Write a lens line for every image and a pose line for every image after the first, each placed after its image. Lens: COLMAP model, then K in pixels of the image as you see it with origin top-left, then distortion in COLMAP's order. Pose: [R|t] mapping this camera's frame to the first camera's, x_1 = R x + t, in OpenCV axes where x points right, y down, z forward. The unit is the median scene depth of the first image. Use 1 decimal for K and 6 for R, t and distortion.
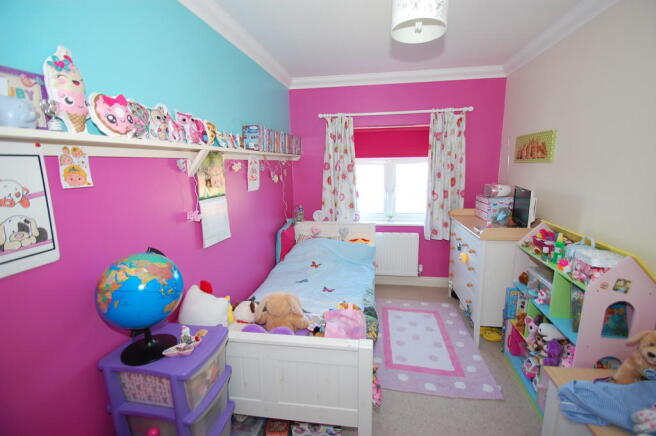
lens RADIAL K [[291.8, 0, 329.8], [0, 291.8, 218.0], [0, 0, 1]] dist [-0.009765, -0.003161]
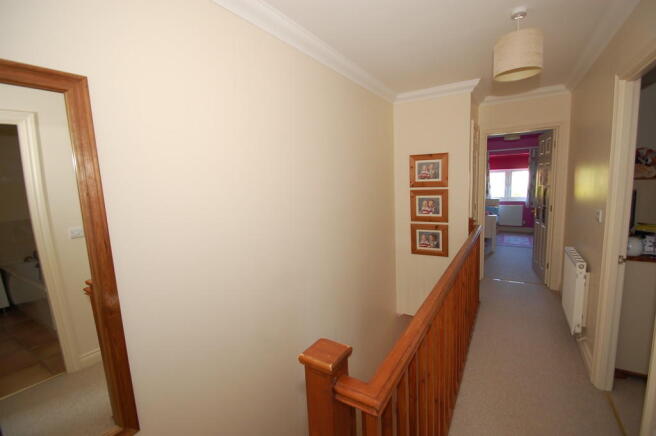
lens RADIAL K [[291.8, 0, 327.2], [0, 291.8, 218.3], [0, 0, 1]] dist [-0.009765, -0.003161]
pose [[0.922222, 0.025014, -0.385850, -0.183186], [-0.039043, 0.998829, -0.028564, 0.261969], [0.384684, 0.041407, 0.922119, -1.451721]]
